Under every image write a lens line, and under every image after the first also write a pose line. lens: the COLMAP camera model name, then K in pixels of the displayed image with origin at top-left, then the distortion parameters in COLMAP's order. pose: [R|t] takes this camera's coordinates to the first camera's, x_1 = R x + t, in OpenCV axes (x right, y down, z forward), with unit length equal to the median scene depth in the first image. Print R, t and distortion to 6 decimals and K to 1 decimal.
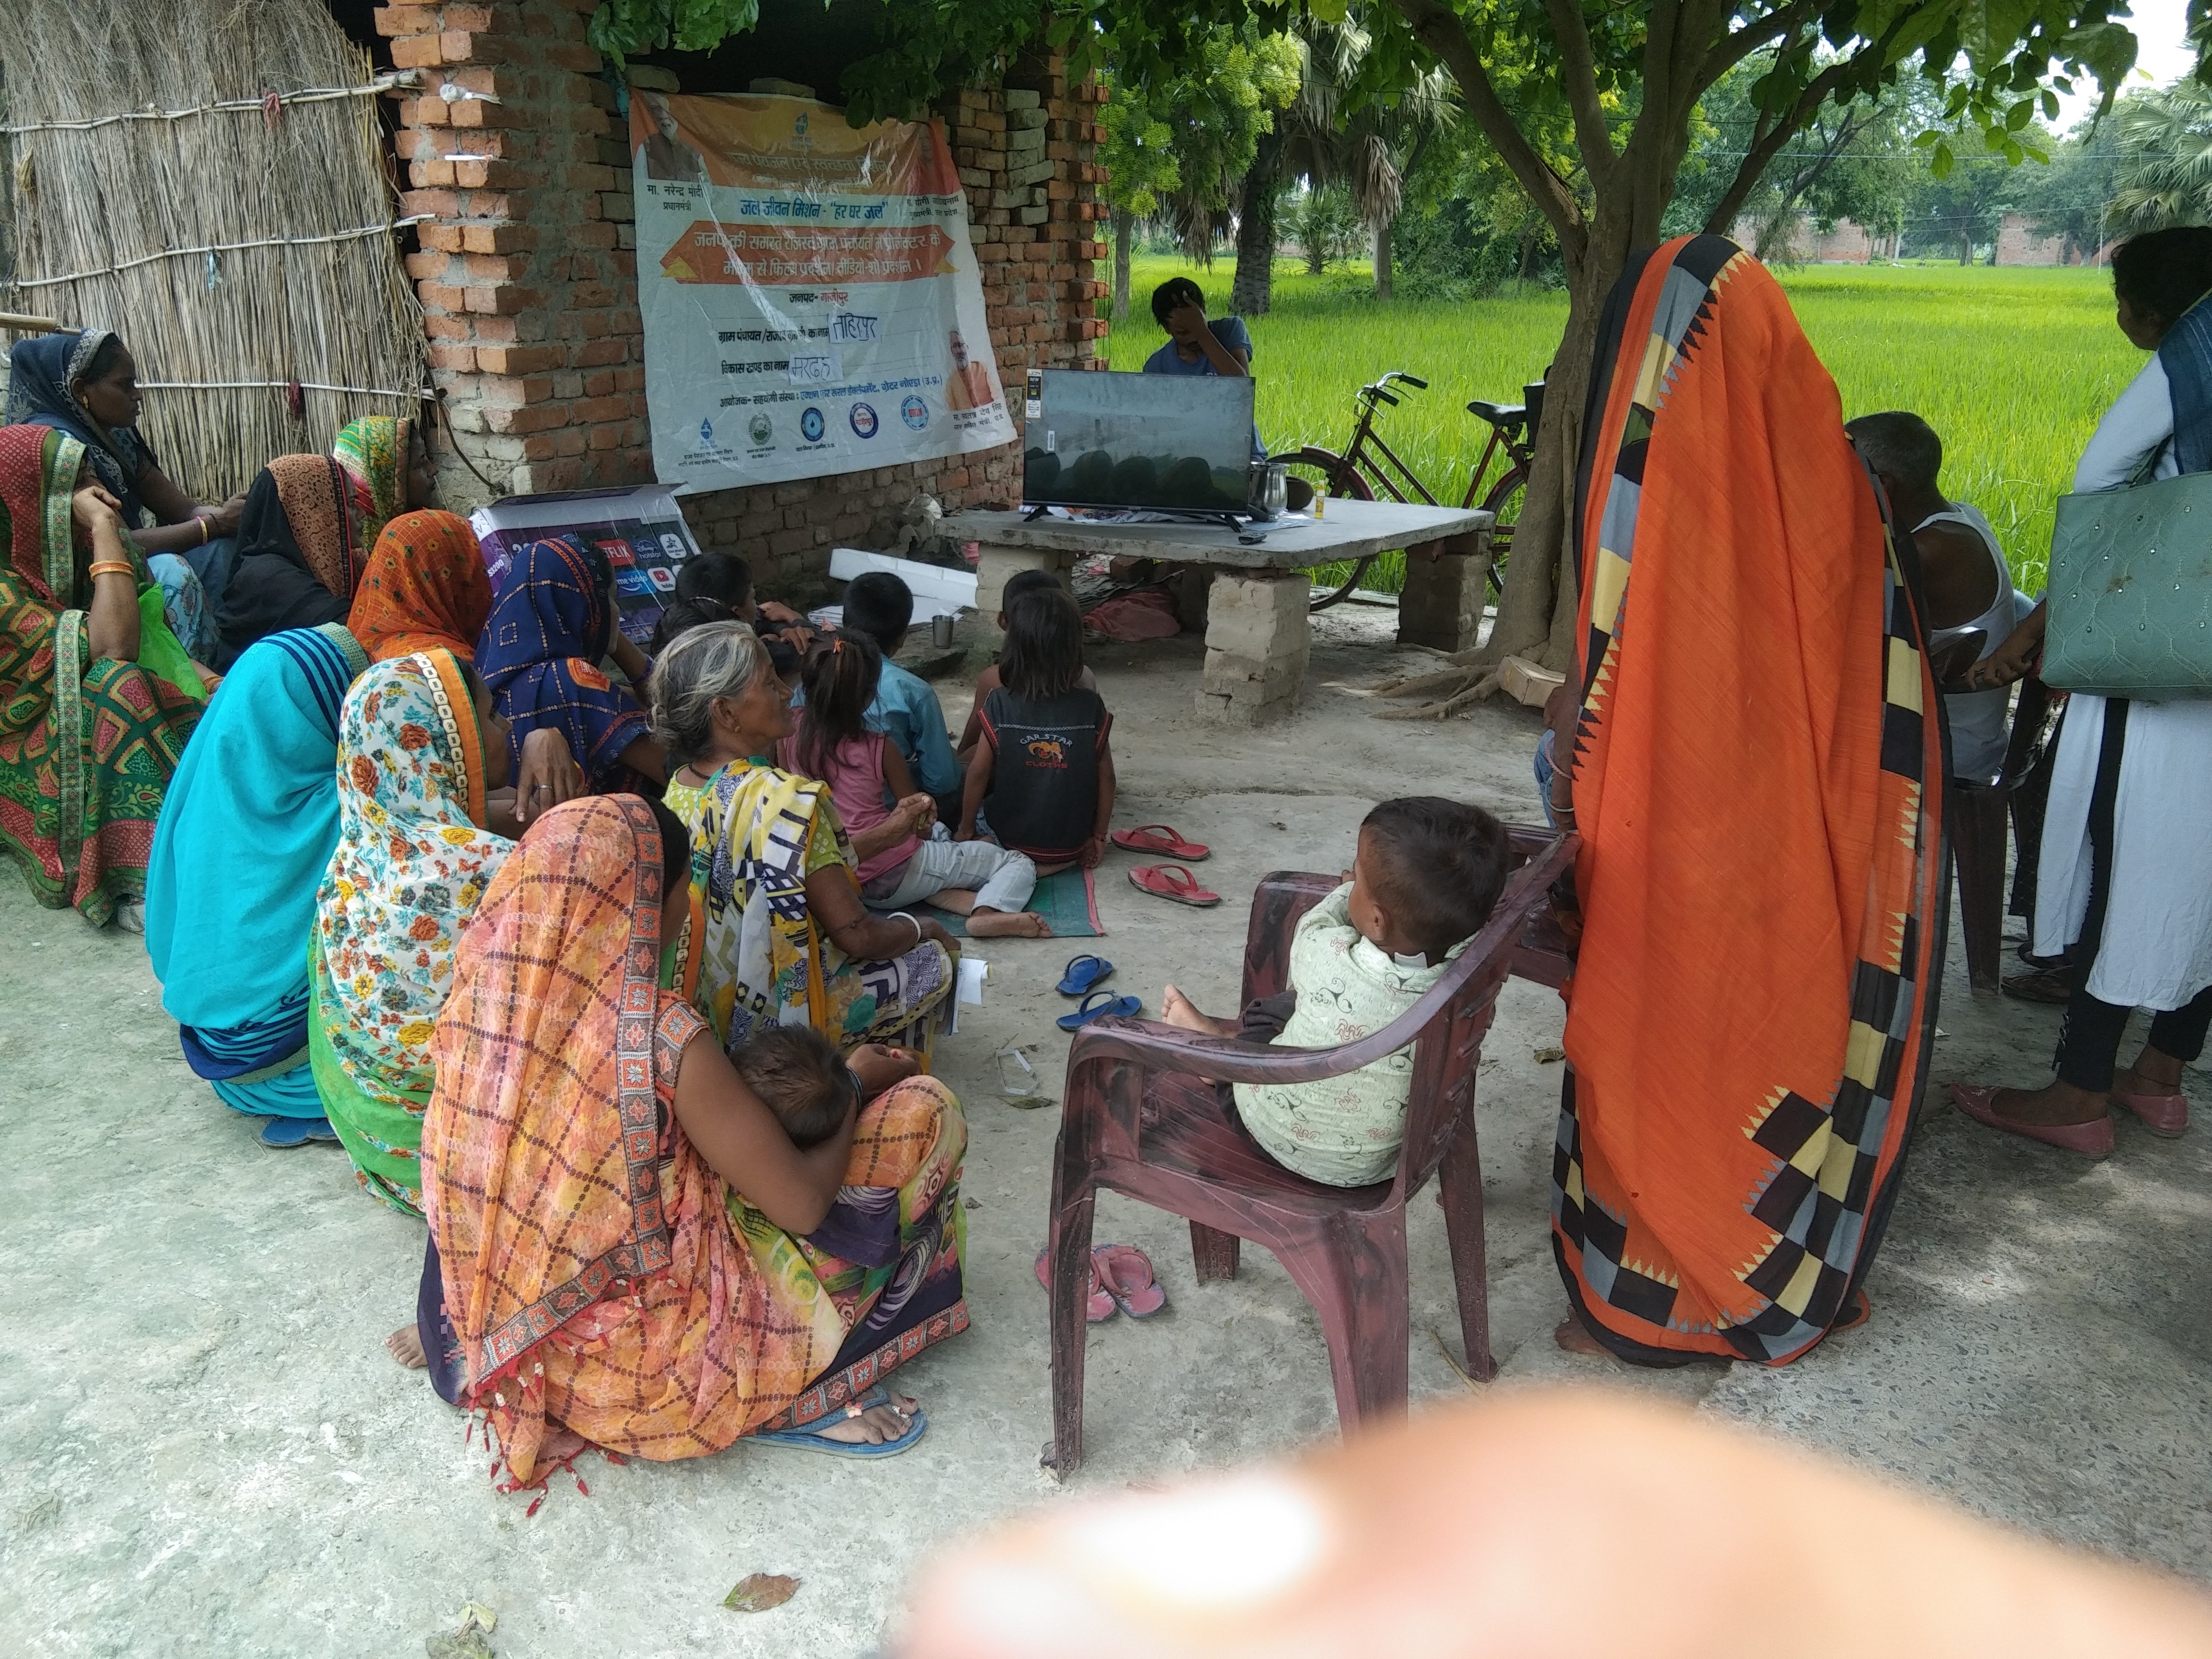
lens RADIAL K [[1815.4, 0, 1106.0], [0, 1815.4, 829.5], [0, 0, 1]] dist [-0.025498, 0.036845]
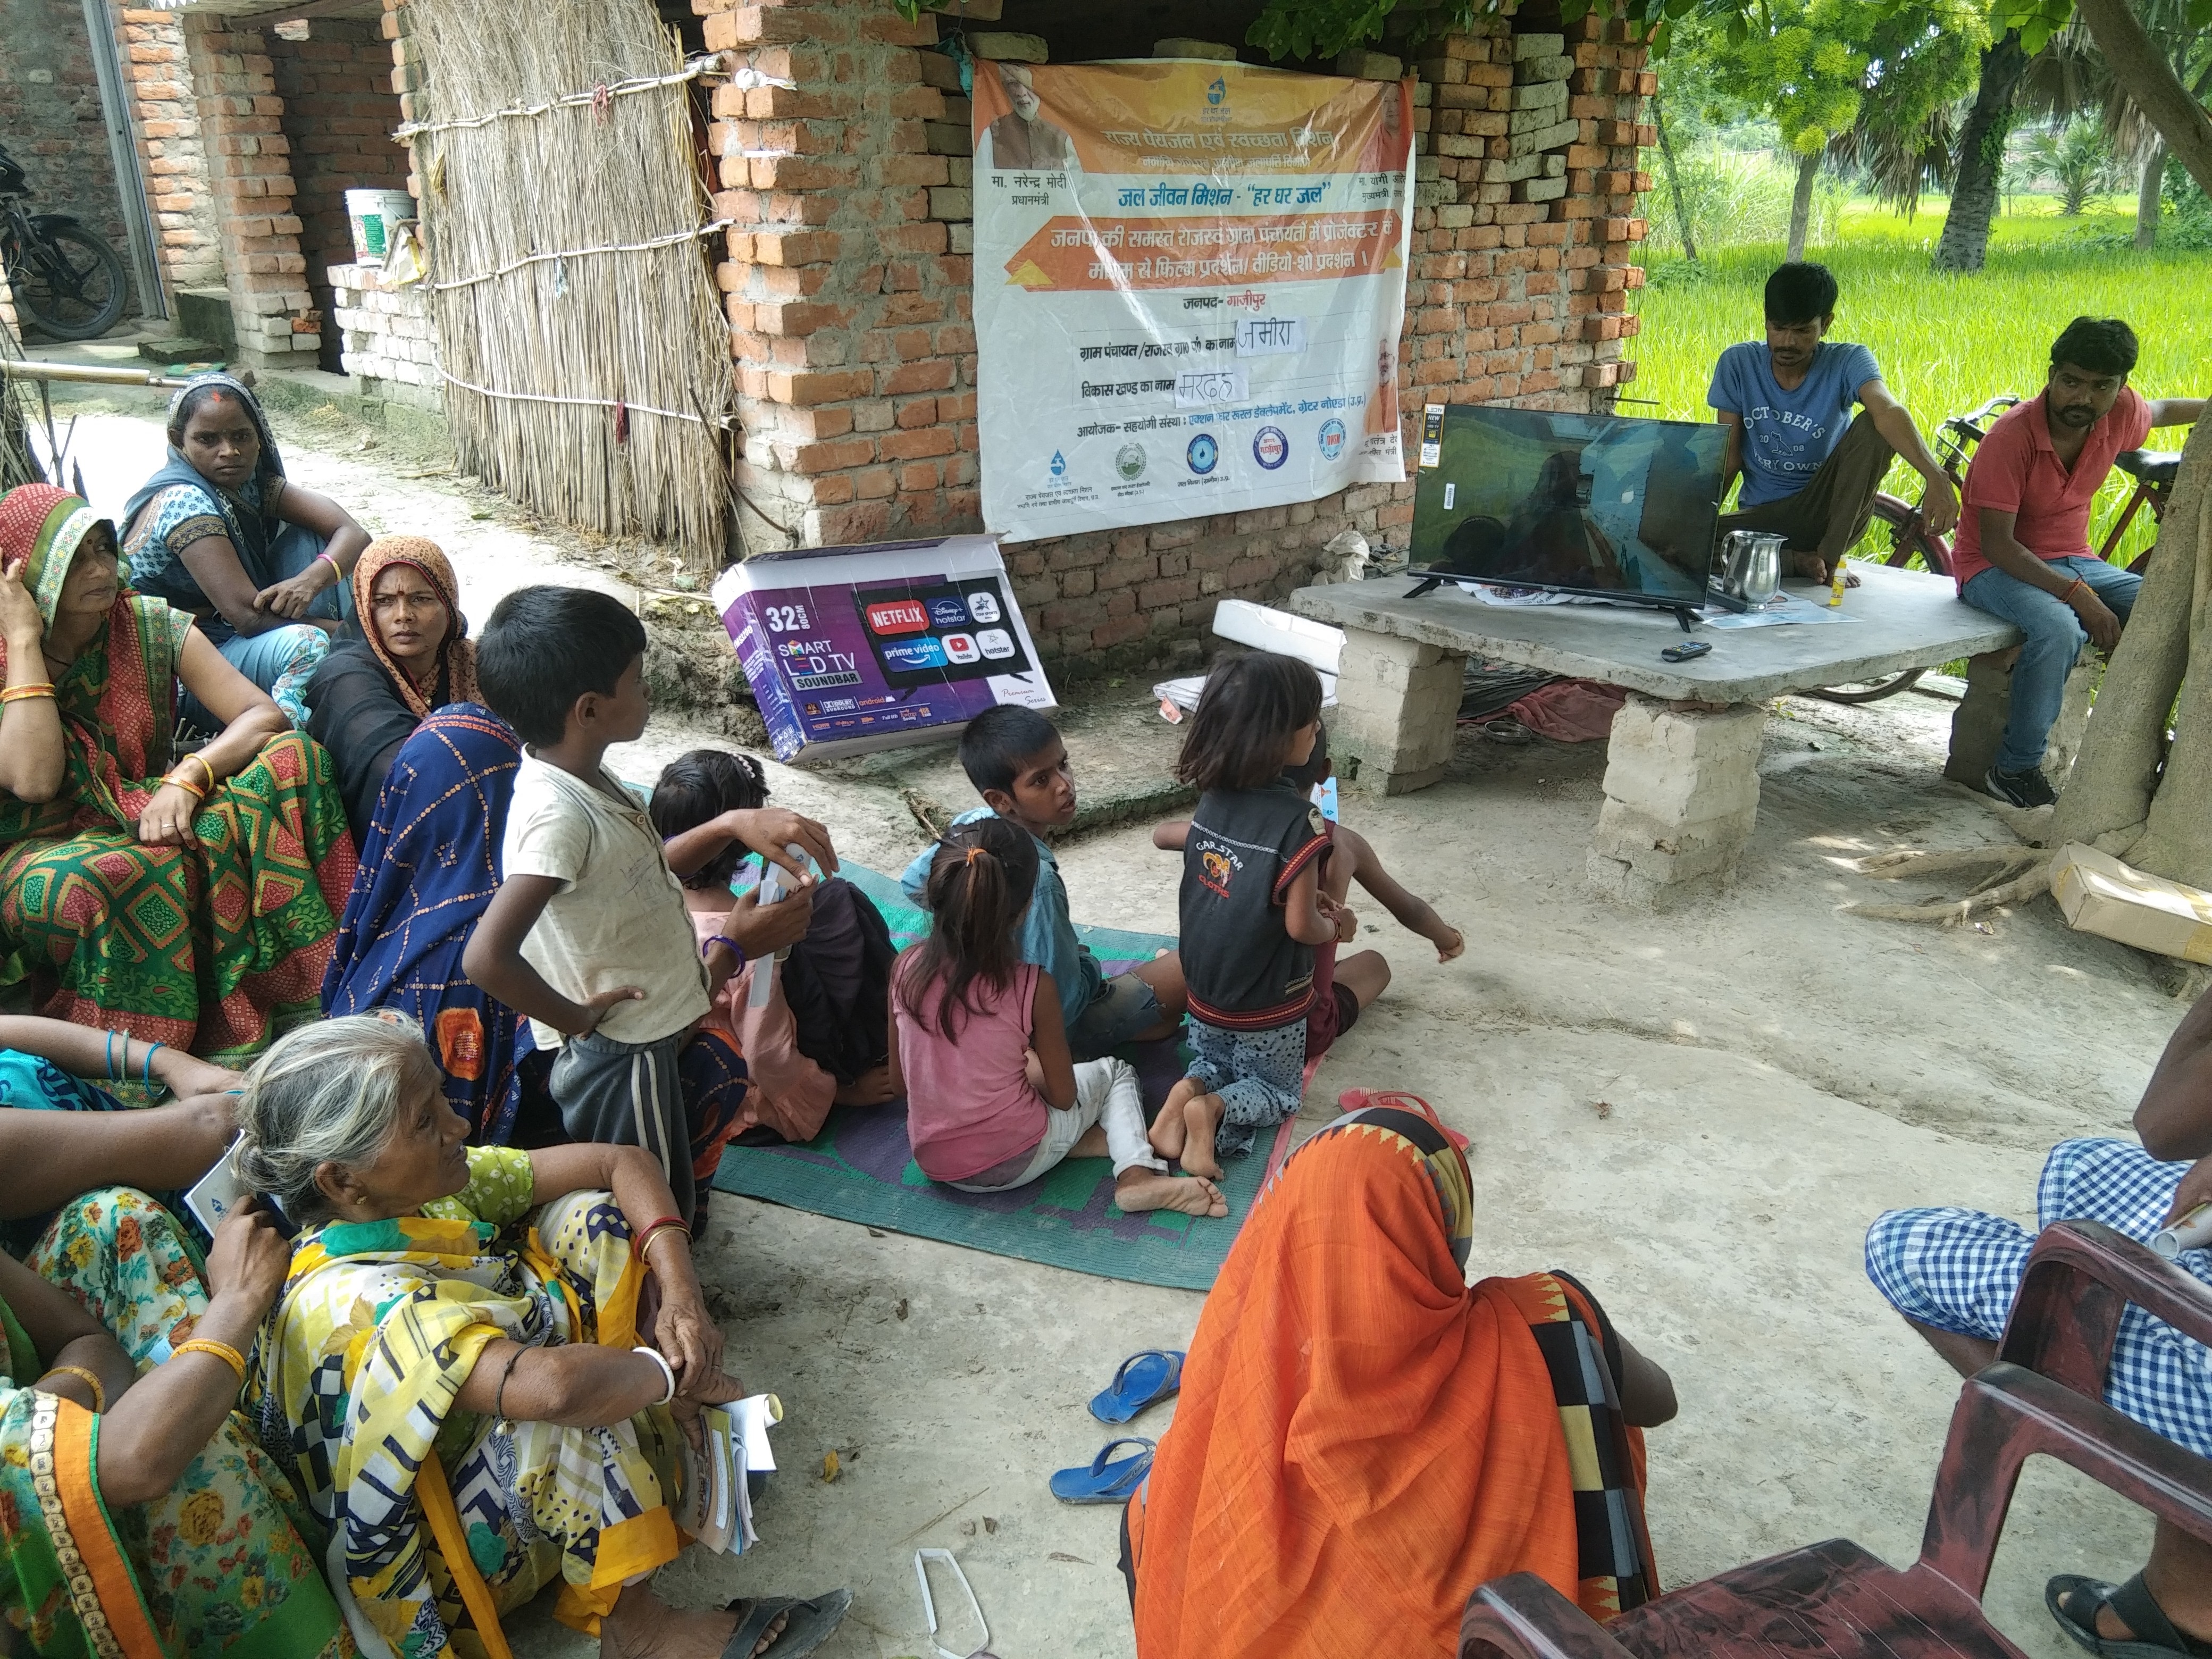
lens RADIAL K [[1815.4, 0, 1106.0], [0, 1815.4, 829.5], [0, 0, 1]] dist [-0.025498, 0.036845]
pose [[0.932861, 0.103886, -0.344931, 0.113770], [-0.093671, 0.994531, 0.046202, -0.094453], [0.347844, -0.010790, 0.937490, 0.217477]]
